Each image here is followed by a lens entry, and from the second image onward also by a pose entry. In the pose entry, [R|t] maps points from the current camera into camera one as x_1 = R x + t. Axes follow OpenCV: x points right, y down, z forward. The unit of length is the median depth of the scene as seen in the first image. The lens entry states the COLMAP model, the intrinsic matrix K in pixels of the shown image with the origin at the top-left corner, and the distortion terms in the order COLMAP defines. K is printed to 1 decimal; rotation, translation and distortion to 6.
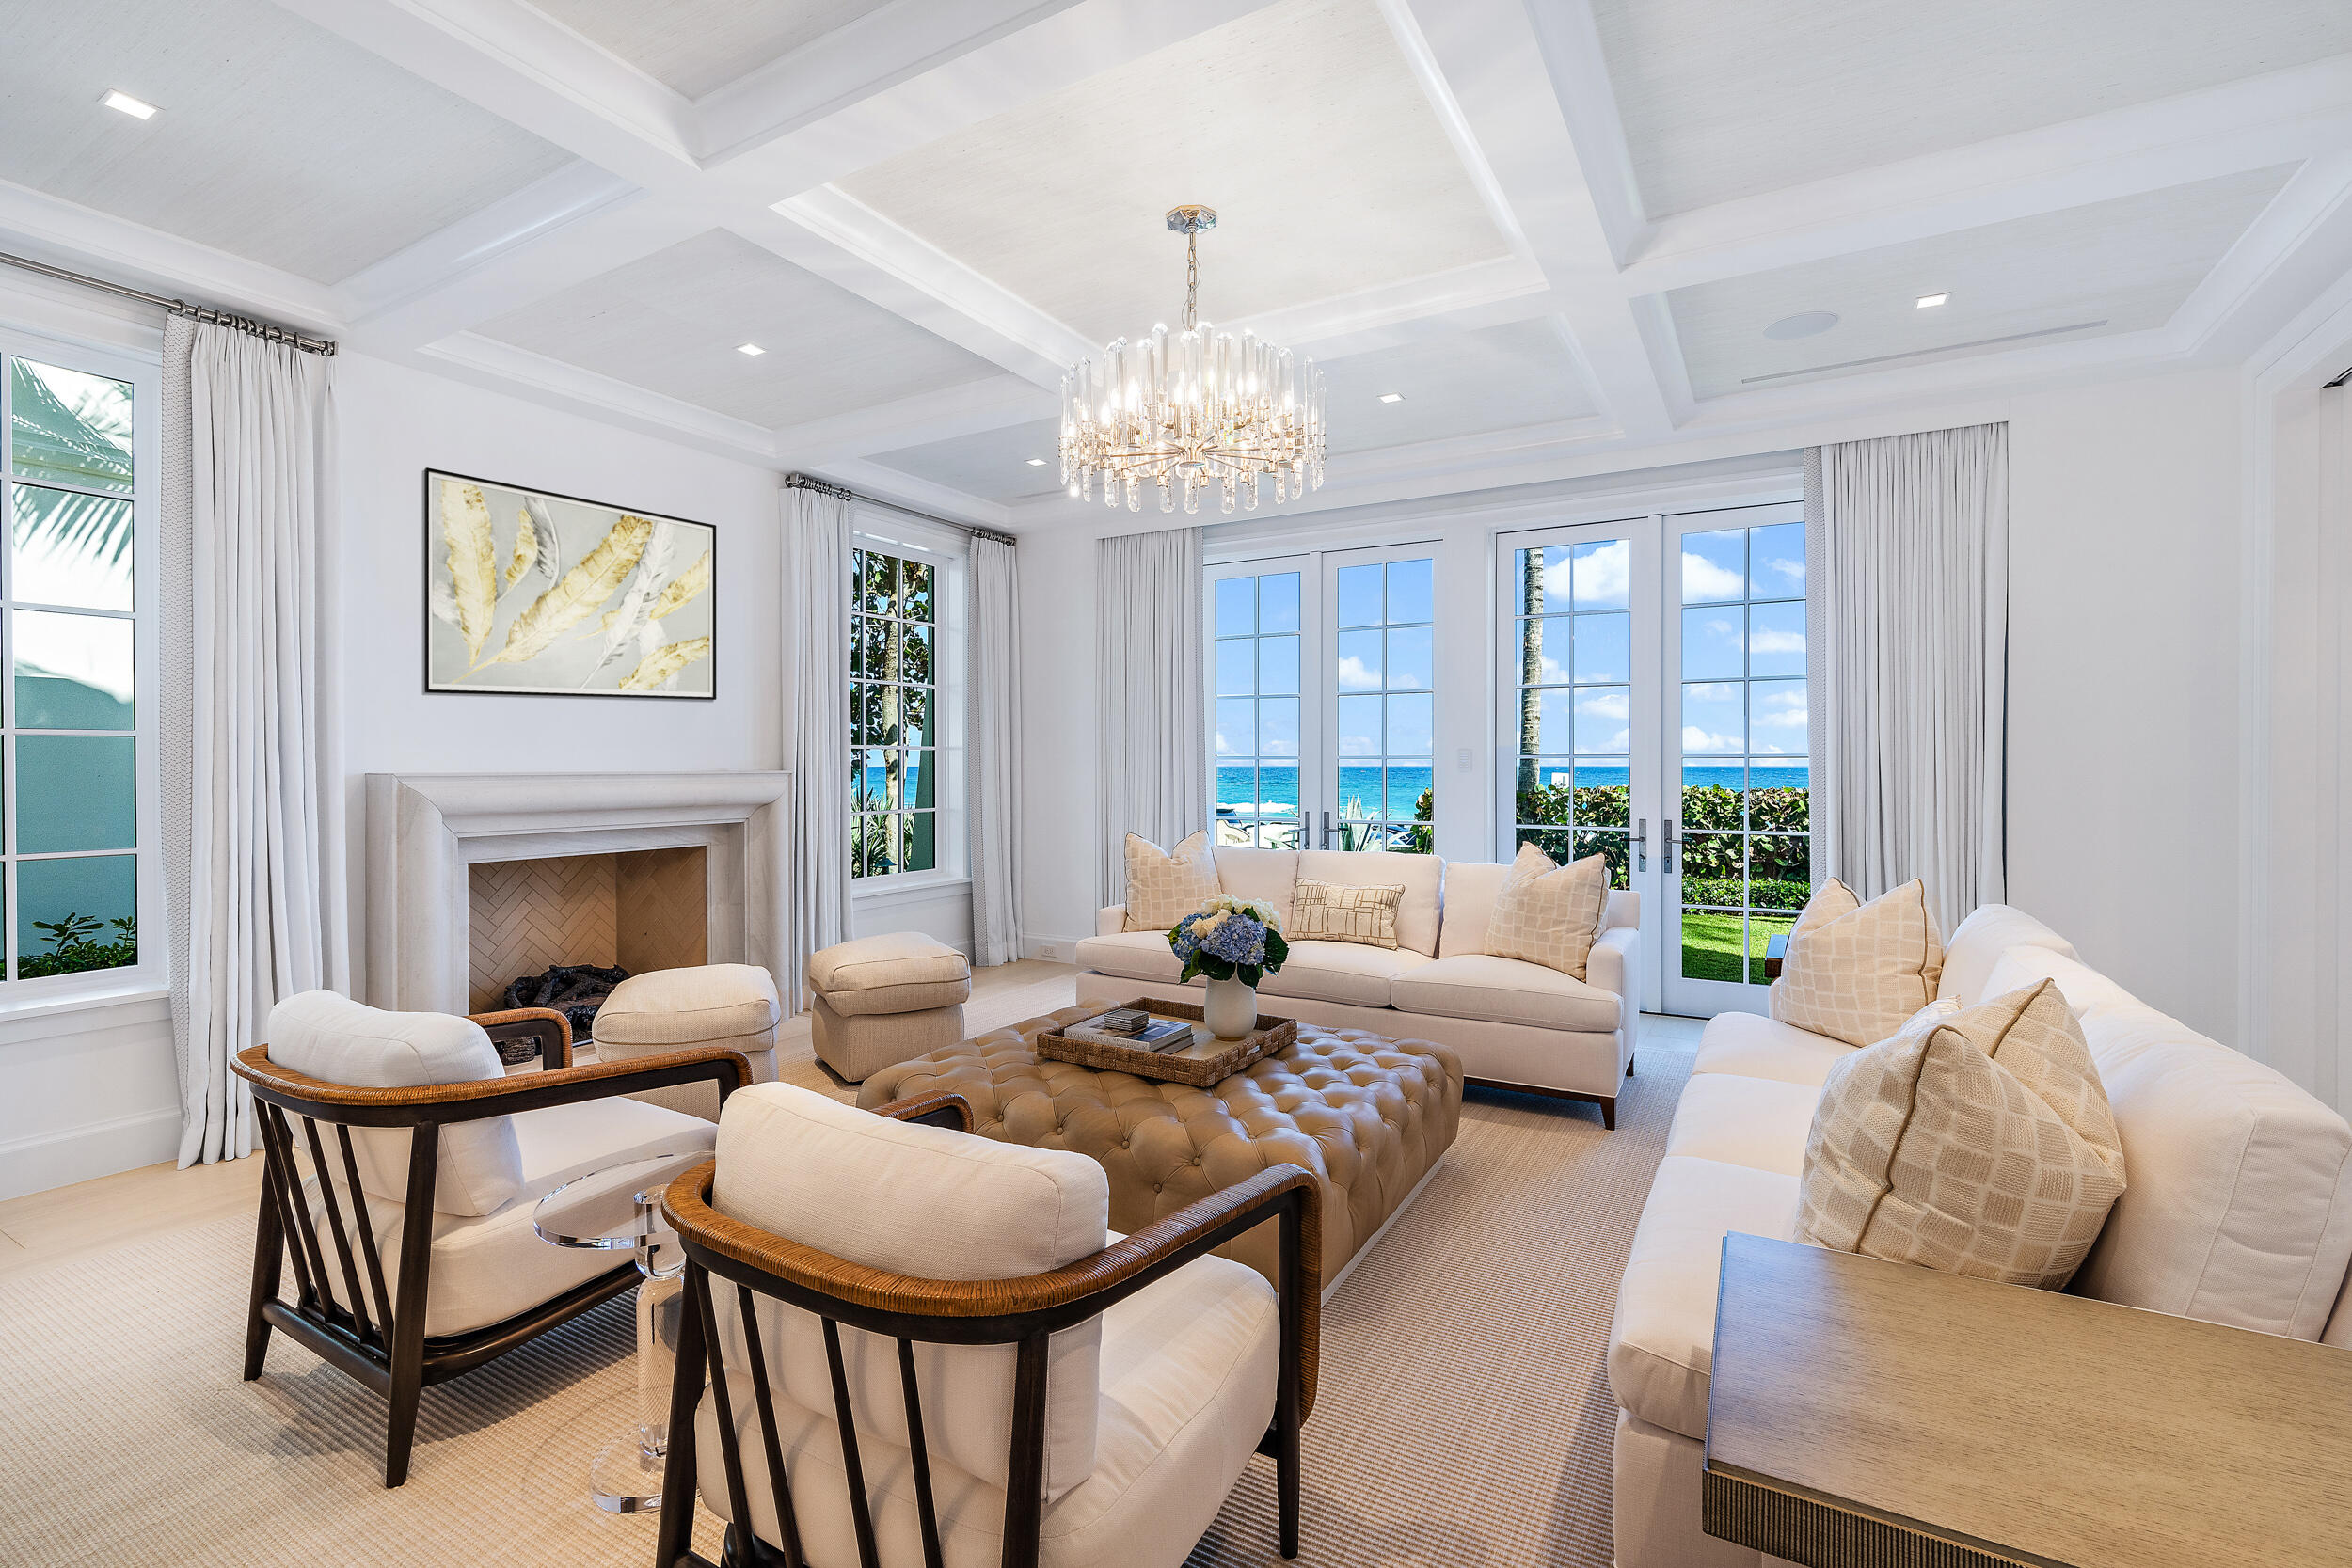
lens RADIAL K [[1053.8, 0, 1151.3], [0, 1053.8, 757.6], [0, 0, 1]] dist [0.020568, 0.000314]
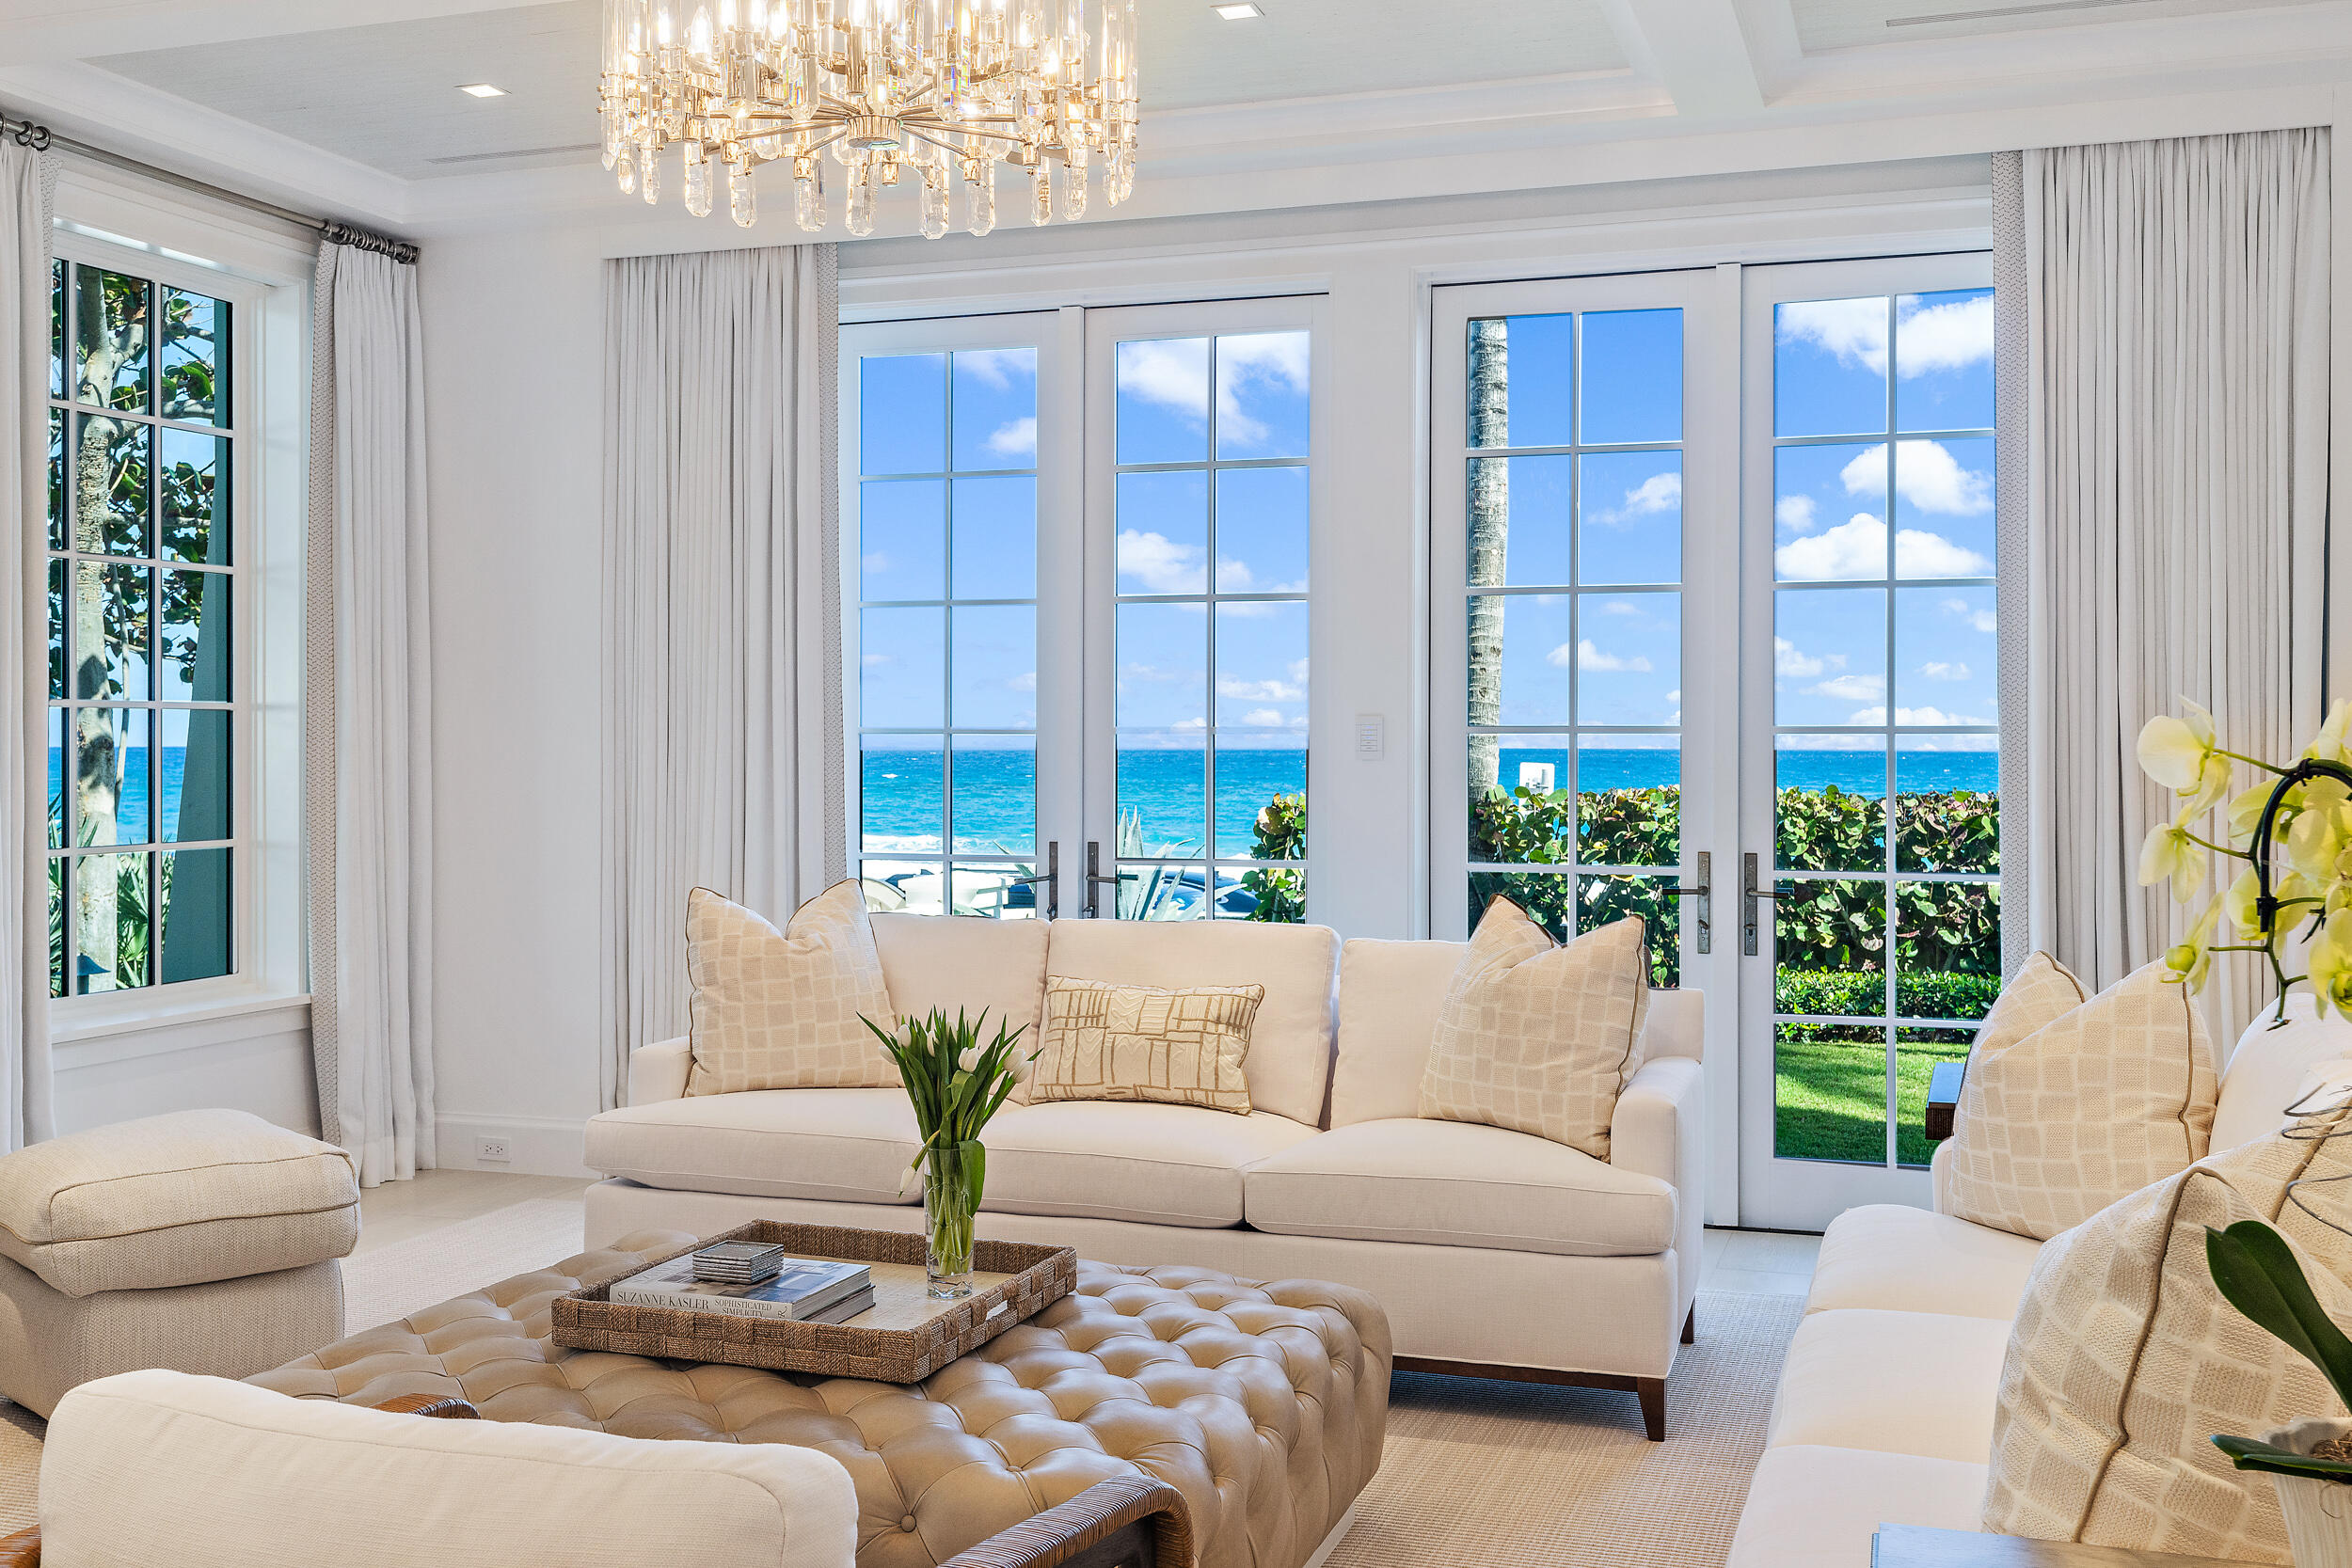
lens RADIAL K [[2442.4, 0, 1036.0], [0, 2442.4, 710.4], [0, 0, 1]] dist [0.077070, -0.030715]
pose [[0.983314, 0.004770, 0.181852, -0.082180], [-0.003448, 0.999965, -0.007583, -0.000796], [-0.181882, 0.006830, 0.983297, -0.131377]]
